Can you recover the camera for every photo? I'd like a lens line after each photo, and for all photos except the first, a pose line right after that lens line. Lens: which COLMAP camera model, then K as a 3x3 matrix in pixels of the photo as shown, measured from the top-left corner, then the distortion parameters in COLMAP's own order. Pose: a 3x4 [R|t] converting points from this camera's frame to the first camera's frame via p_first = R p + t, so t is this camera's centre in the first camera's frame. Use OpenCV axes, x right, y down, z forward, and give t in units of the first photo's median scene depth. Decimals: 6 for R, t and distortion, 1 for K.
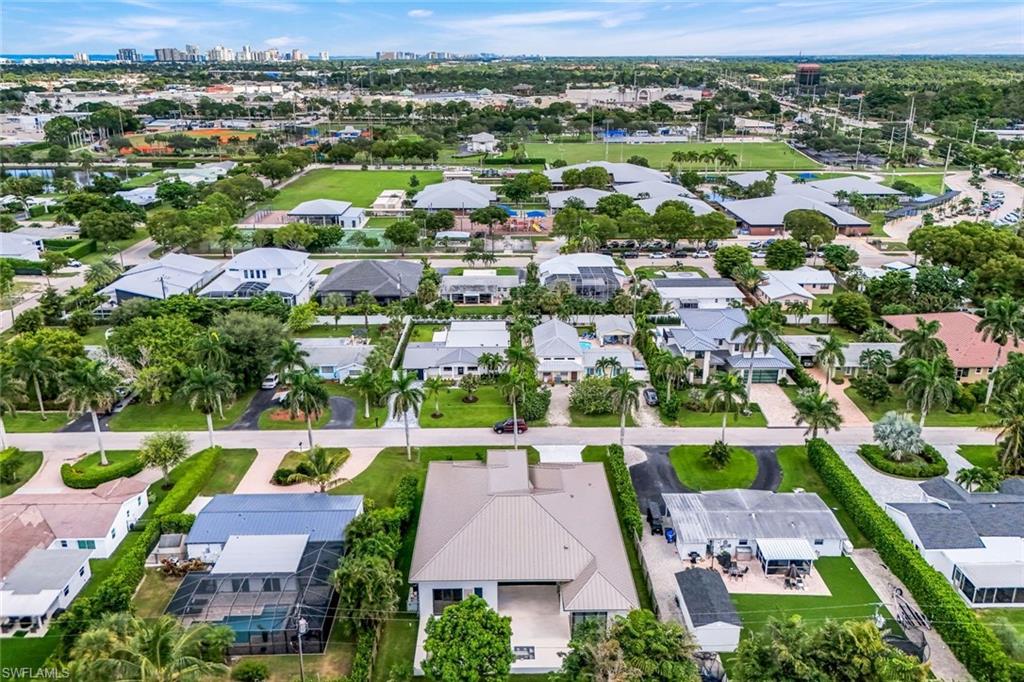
lens RADIAL K [[756.3, 0, 514.8], [0, 756.3, 340.5], [0, 0, 1]] dist [0.066956, -0.074083]
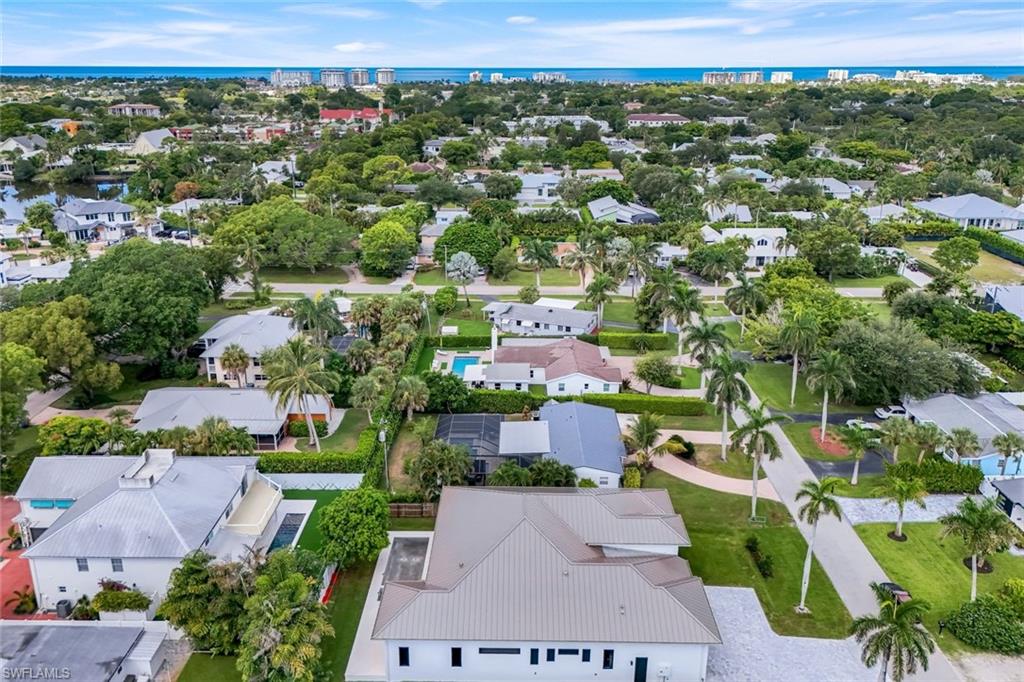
lens RADIAL K [[756.3, 0, 514.8], [0, 756.3, 340.5], [0, 0, 1]] dist [0.066956, -0.074083]
pose [[-0.038424, 0.334980, -0.941442, 0.372030], [-0.347409, 0.878887, 0.326901, -0.118957], [0.936926, 0.339626, 0.082605, 0.426852]]
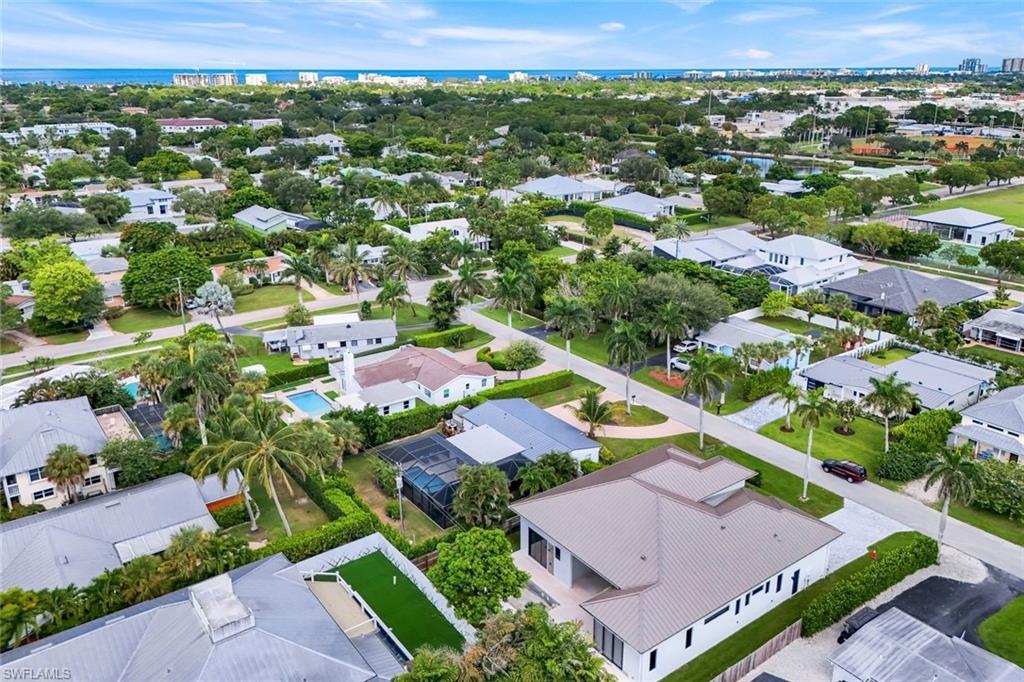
lens RADIAL K [[756.3, 0, 514.8], [0, 756.3, 340.5], [0, 0, 1]] dist [0.066956, -0.074083]
pose [[0.575164, 0.271421, -0.771697, 0.277090], [-0.281651, 0.951380, 0.124698, -0.014492], [0.768023, 0.145628, 0.623645, 0.147755]]
